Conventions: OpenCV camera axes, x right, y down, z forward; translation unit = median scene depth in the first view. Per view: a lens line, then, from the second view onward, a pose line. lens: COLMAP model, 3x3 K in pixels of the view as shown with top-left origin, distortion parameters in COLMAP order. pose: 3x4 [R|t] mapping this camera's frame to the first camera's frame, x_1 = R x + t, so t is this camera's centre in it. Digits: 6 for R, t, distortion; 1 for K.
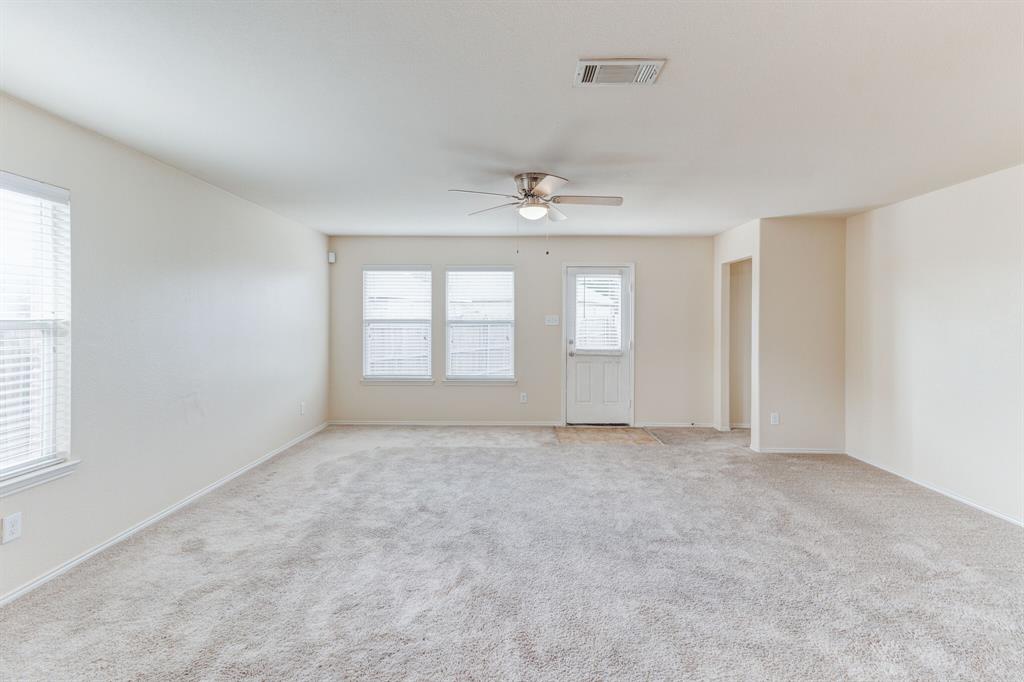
lens RADIAL K [[473.2, 0, 516.9], [0, 473.2, 318.4], [0, 0, 1]] dist [0.023477, 0.000621]
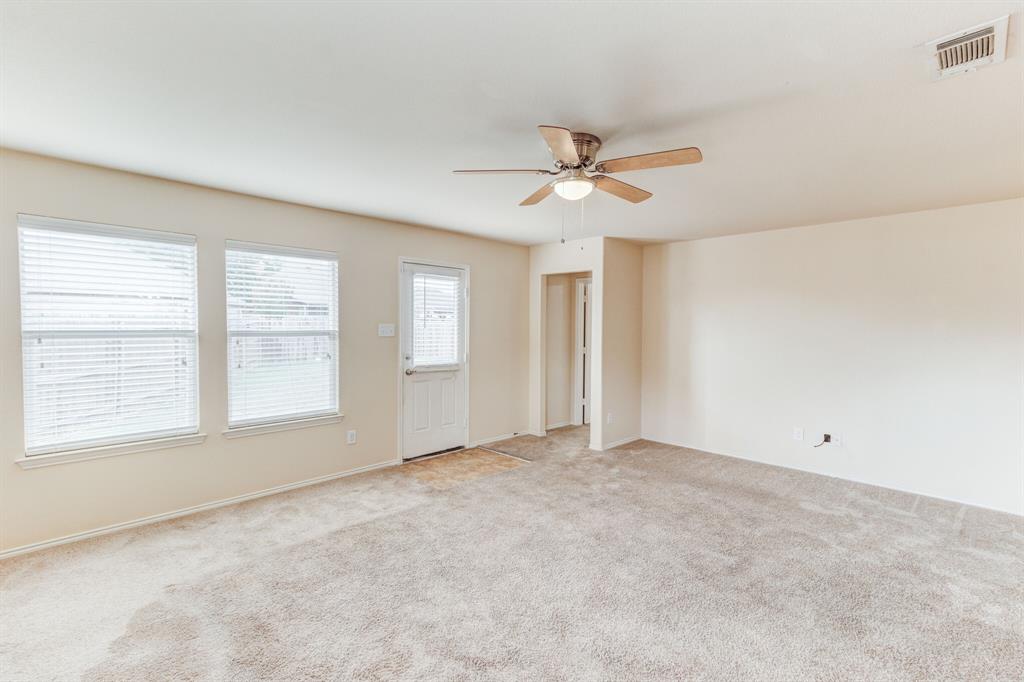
lens RADIAL K [[466.5, 0, 514.4], [0, 466.5, 336.9], [0, 0, 1]] dist [0.021852, 0.000020]
pose [[0.699482, -0.016524, 0.714459, -0.323666], [-0.008270, 0.999479, 0.031212, -0.010548], [-0.714602, -0.027740, 0.698981, 0.325318]]
